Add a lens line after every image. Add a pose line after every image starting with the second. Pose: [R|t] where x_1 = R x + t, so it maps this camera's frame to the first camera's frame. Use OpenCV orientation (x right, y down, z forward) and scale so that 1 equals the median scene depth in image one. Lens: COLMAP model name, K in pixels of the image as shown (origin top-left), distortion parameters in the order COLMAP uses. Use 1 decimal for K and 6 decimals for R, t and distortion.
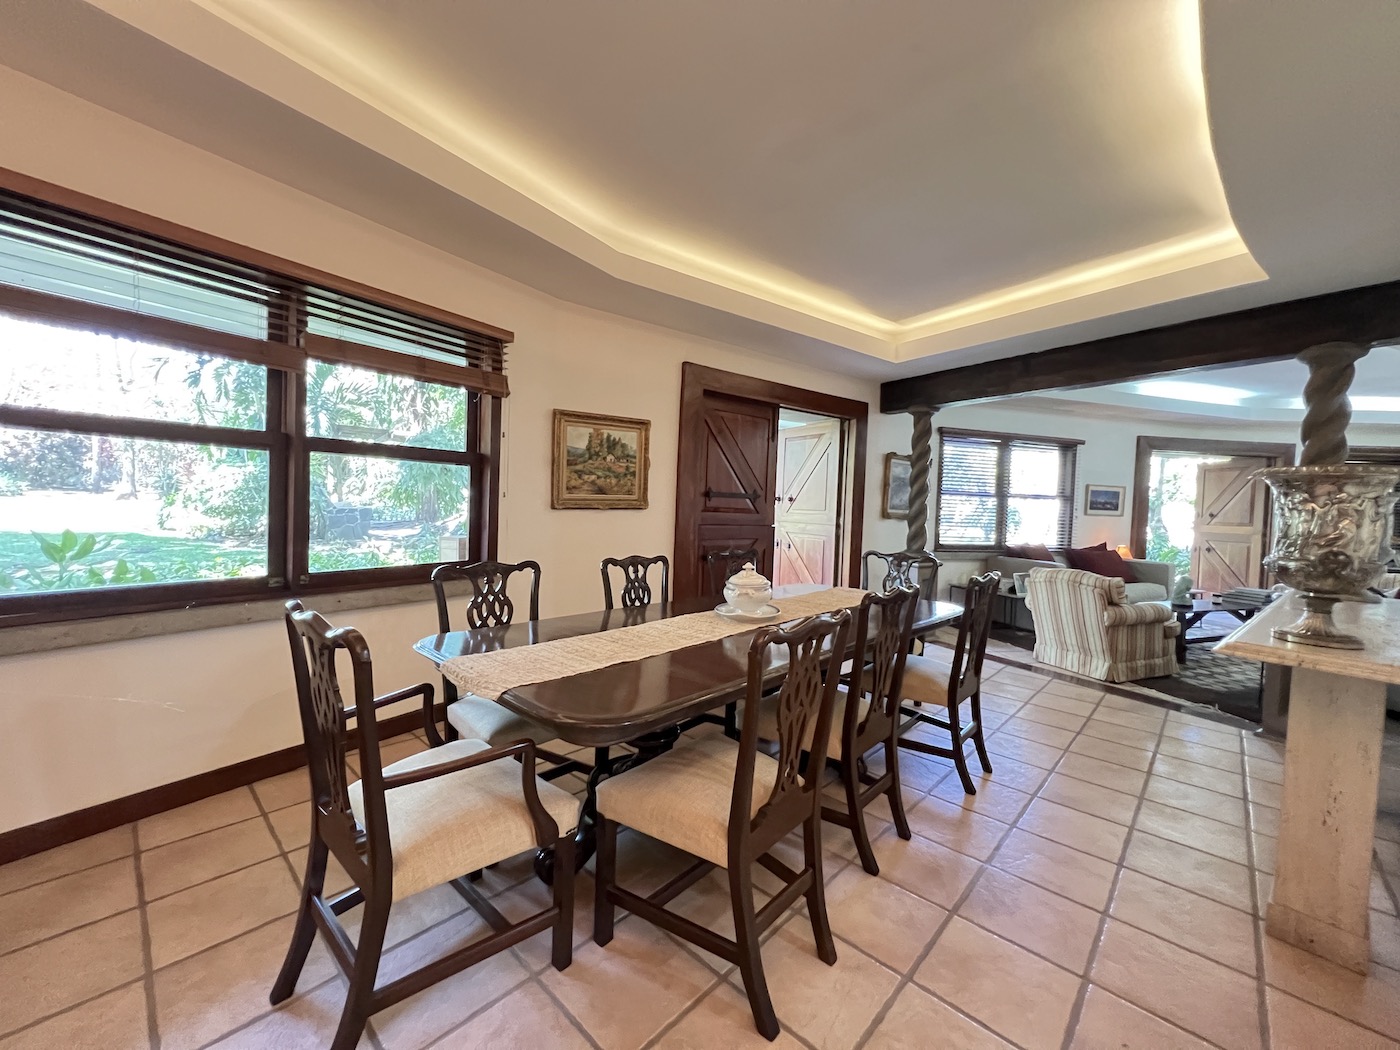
lens RADIAL K [[568.0, 0, 700.0], [0, 568.0, 525.0], [0, 0, 1]] dist [0.023650, -0.000094]
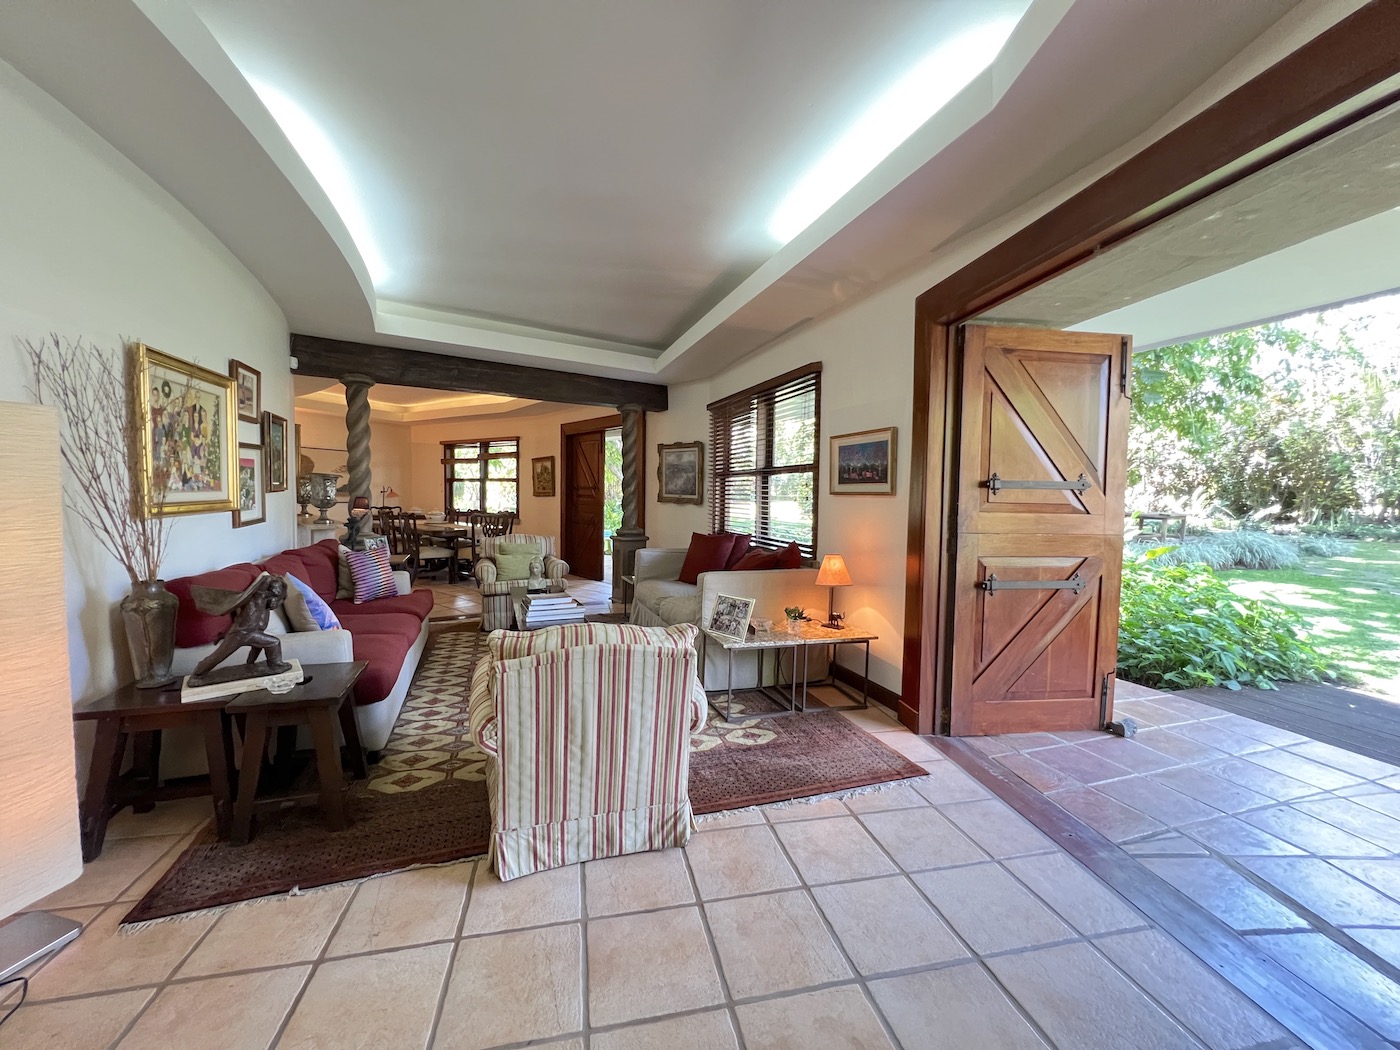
lens RADIAL K [[568.0, 0, 700.0], [0, 568.0, 525.0], [0, 0, 1]] dist [0.023650, -0.000094]
pose [[0.025971, 0.020796, -0.999446, 1.187332], [-0.048610, 0.998627, 0.019516, 0.006798], [0.998480, 0.048077, 0.026947, 0.852652]]
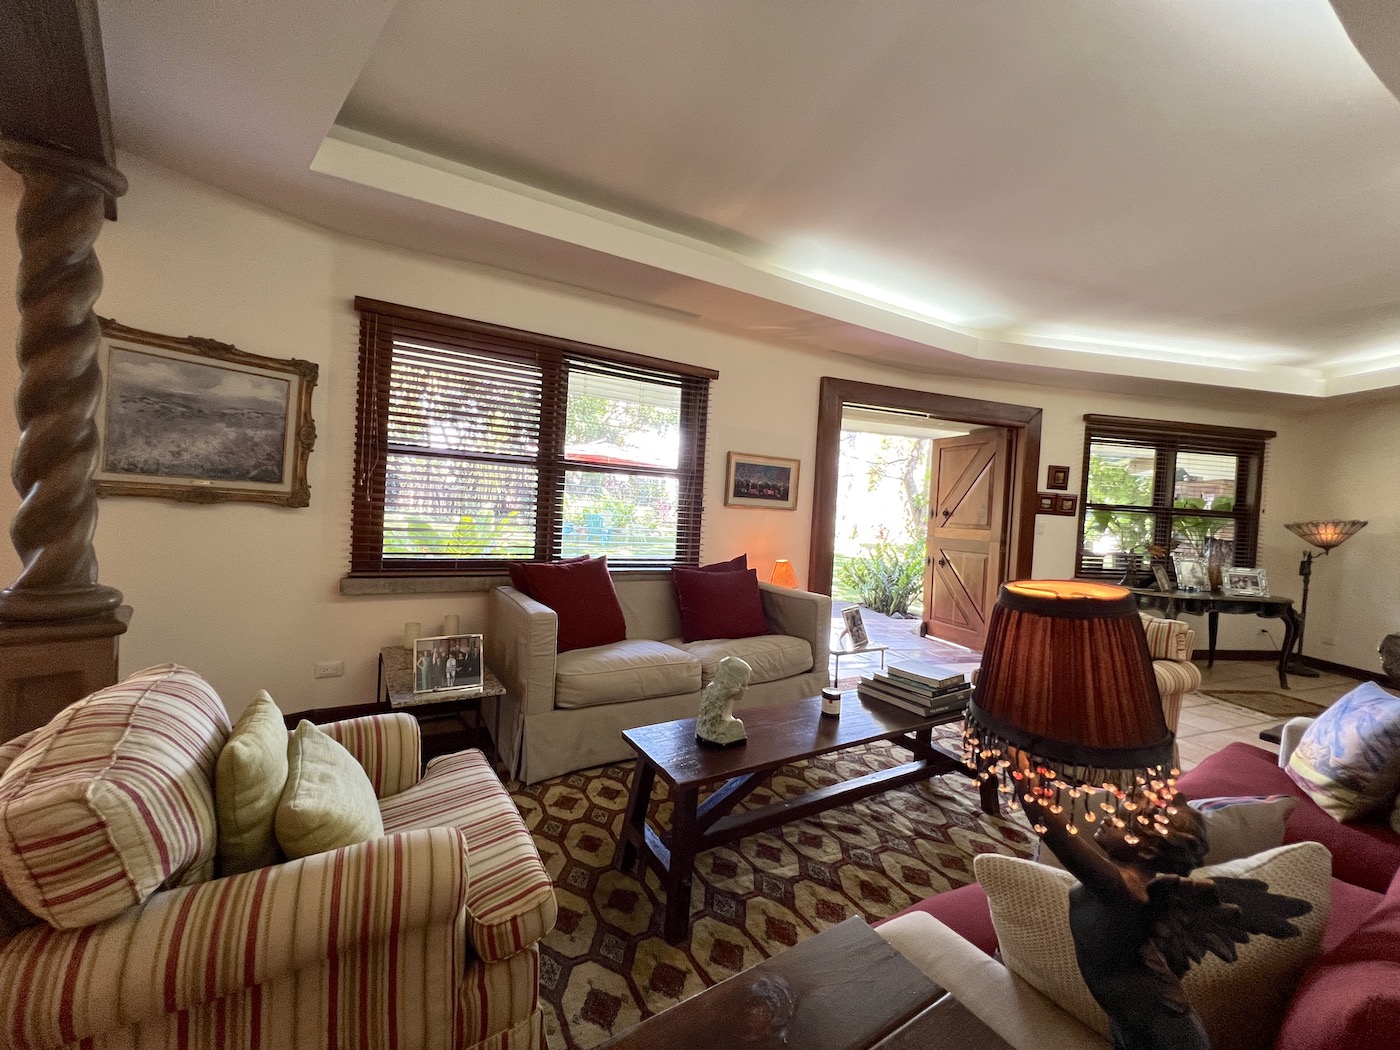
lens RADIAL K [[568.0, 0, 700.0], [0, 568.0, 525.0], [0, 0, 1]] dist [0.023650, -0.000094]
pose [[0.980103, 0.019978, 0.197483, 0.529185], [-0.023055, 0.999646, 0.013295, -0.005331], [-0.197148, -0.017584, 0.980216, 0.447807]]
